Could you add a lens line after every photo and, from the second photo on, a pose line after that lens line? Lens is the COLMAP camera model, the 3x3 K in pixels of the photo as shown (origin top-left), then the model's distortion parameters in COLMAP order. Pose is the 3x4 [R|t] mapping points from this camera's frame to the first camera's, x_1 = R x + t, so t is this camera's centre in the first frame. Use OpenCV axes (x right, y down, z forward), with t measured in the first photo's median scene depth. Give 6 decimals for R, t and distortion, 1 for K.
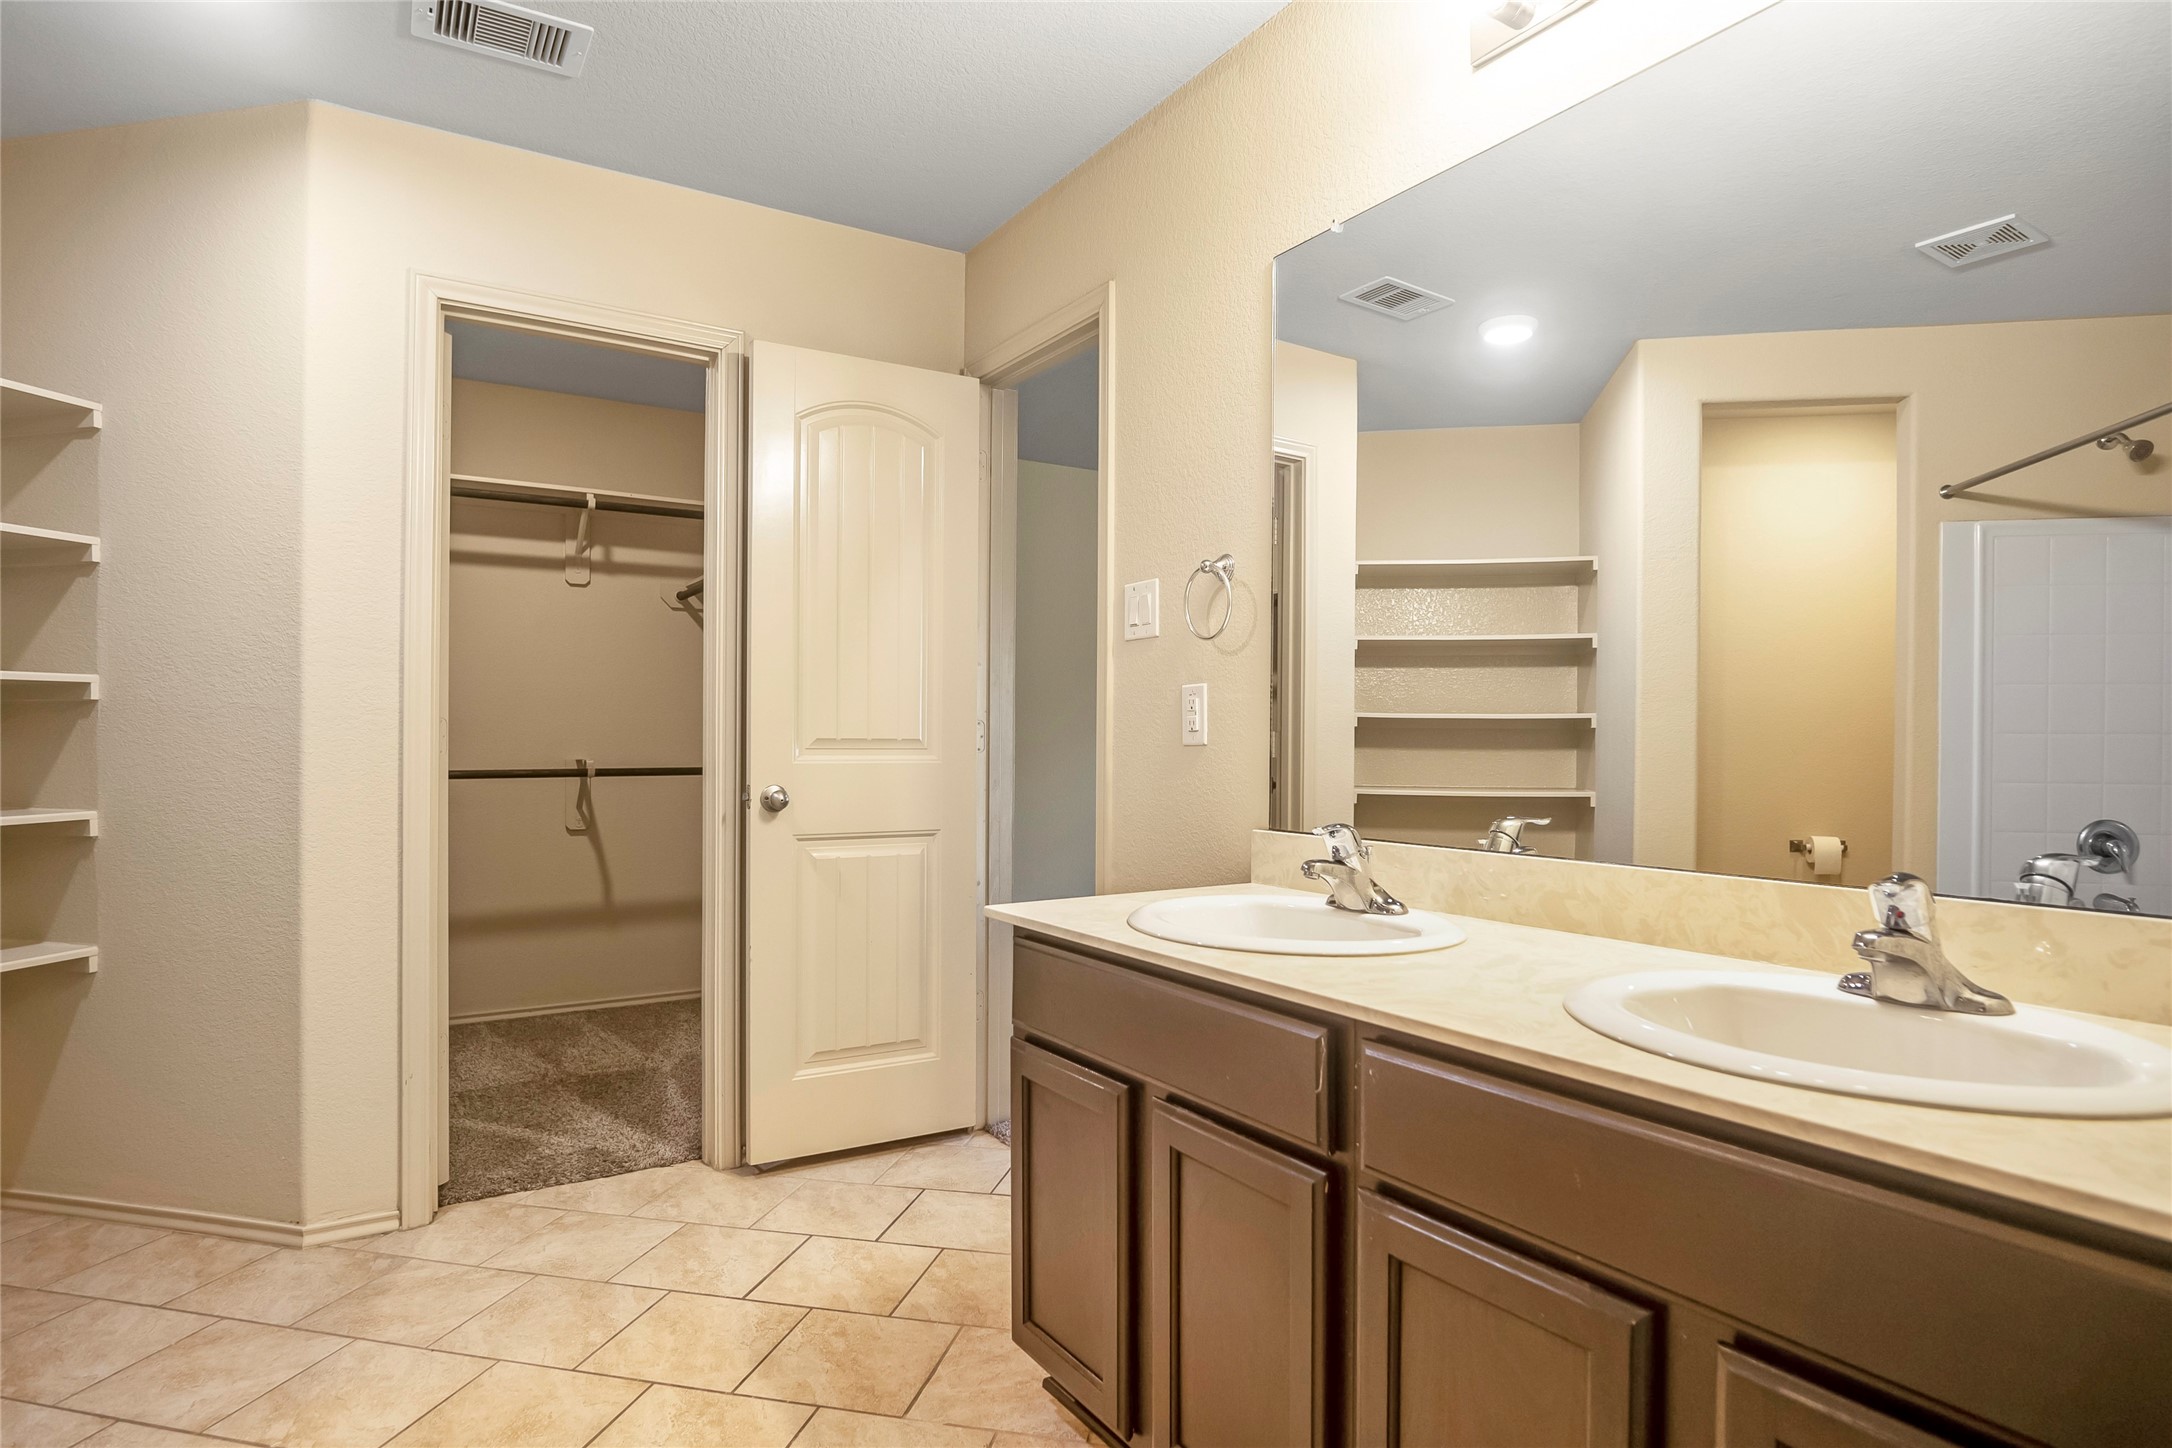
lens RADIAL K [[1193.1, 0, 1107.5], [0, 1193.1, 781.4], [0, 0, 1]] dist [-0.027652, 0.002794]
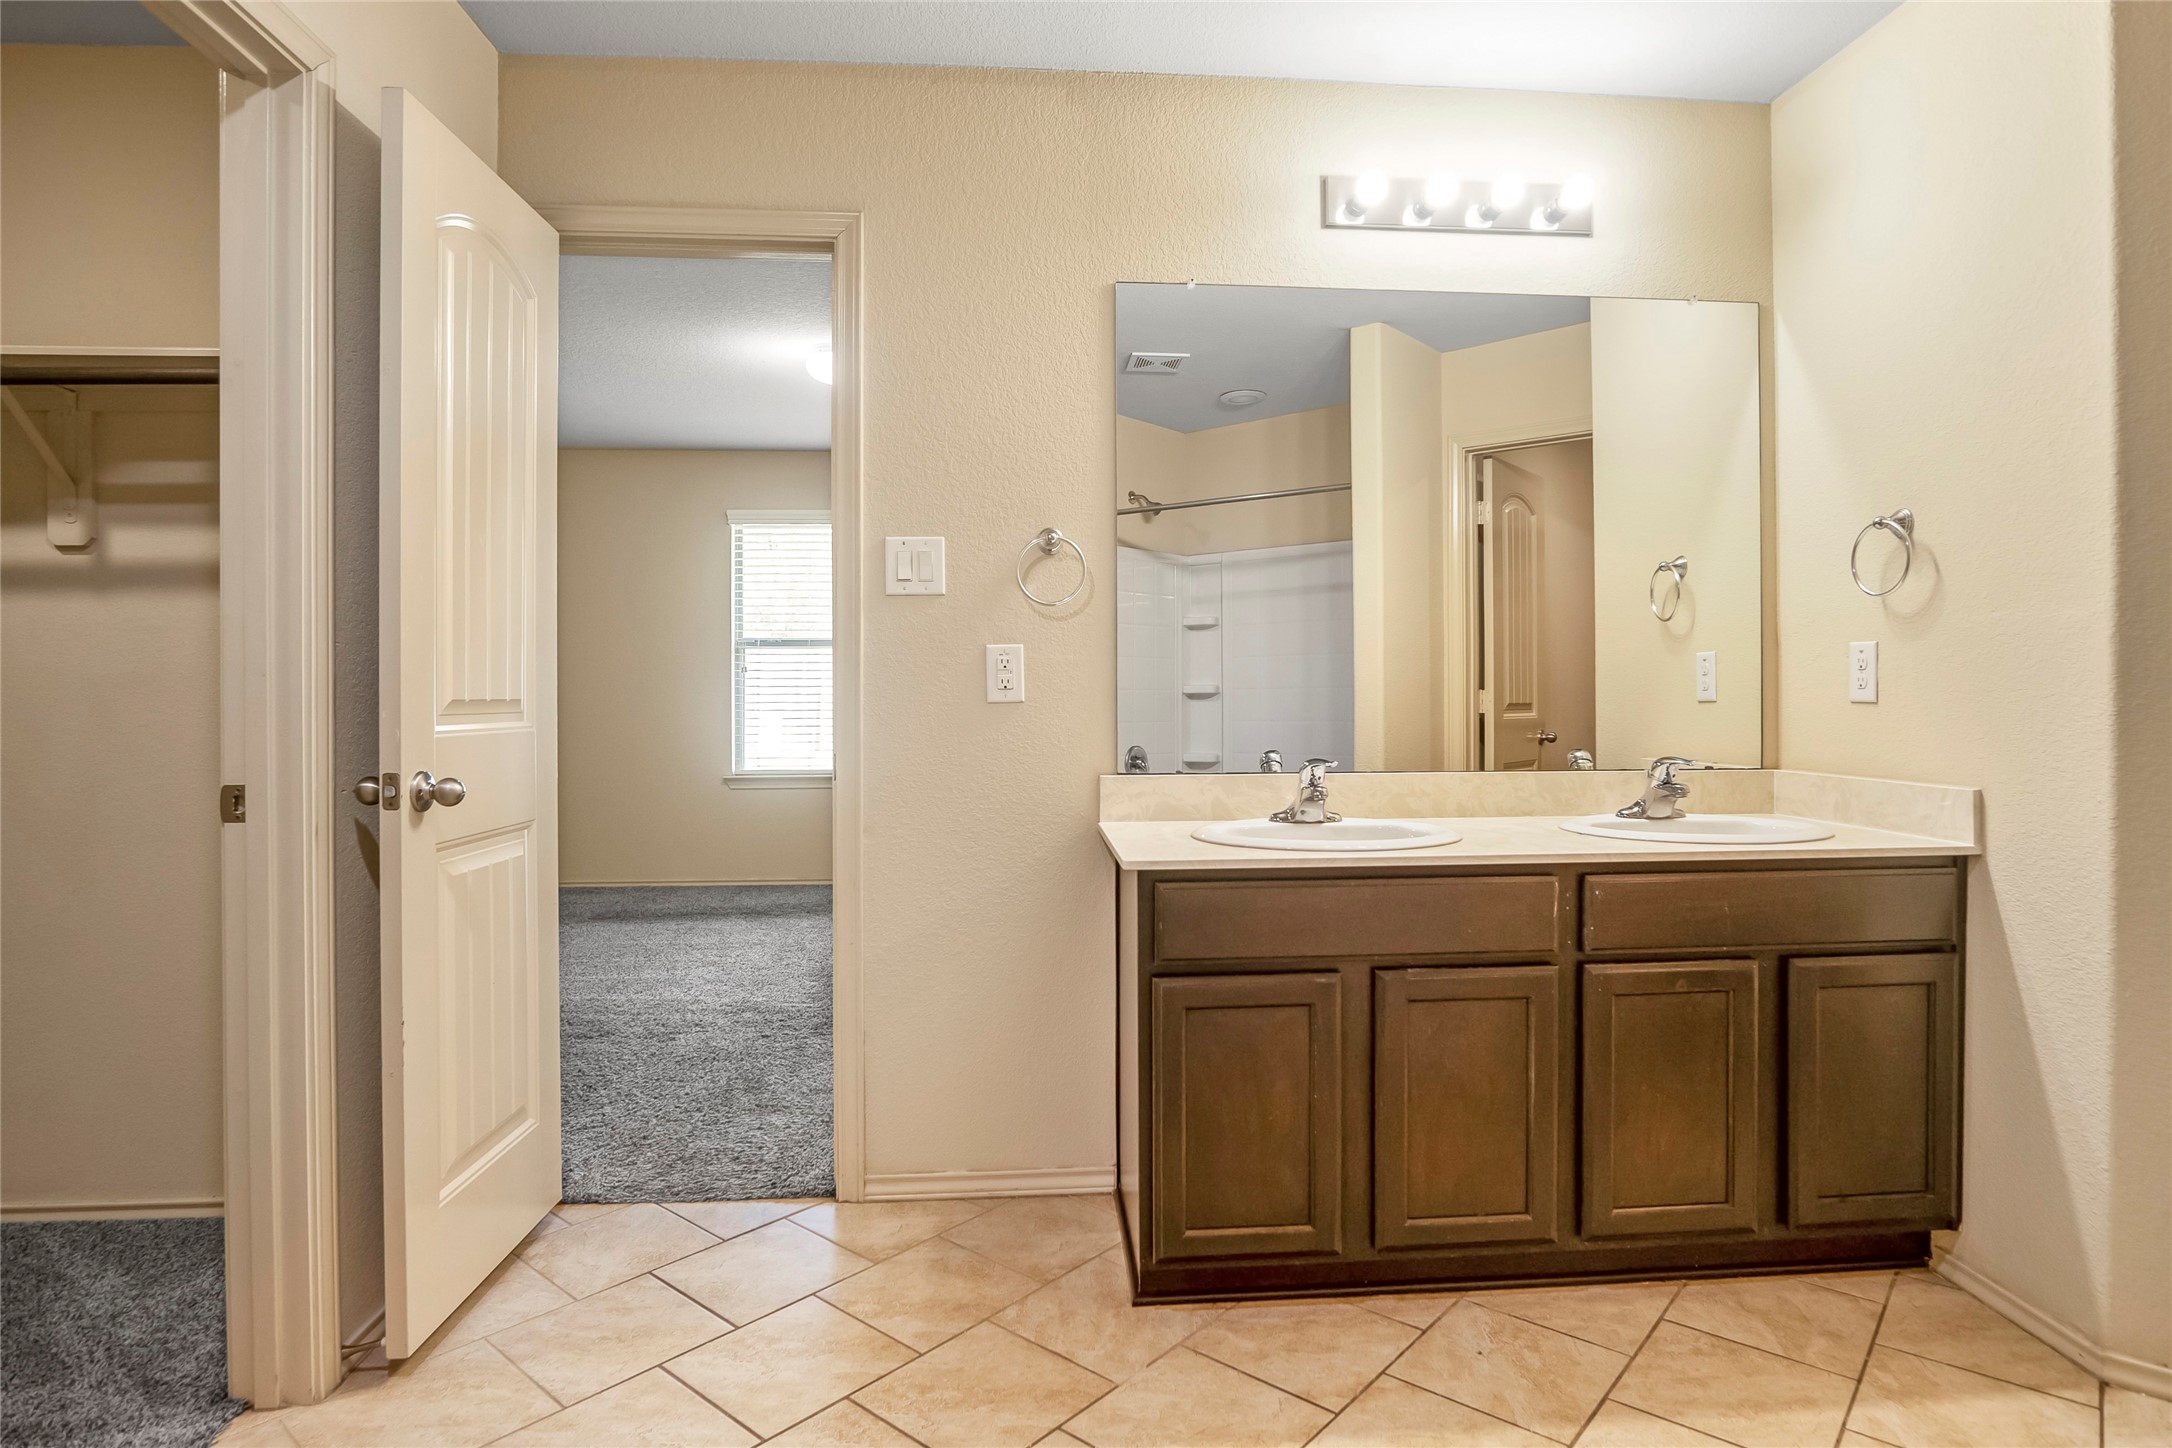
lens RADIAL K [[1203.9, 0, 1150.3], [0, 1203.9, 725.2], [0, 0, 1]] dist [-0.022834, 0.000770]
pose [[0.460714, -0.025242, 0.887190, -0.814833], [0.035438, 0.999322, 0.010029, -0.016244], [-0.886841, 0.026820, 0.461296, 0.397328]]
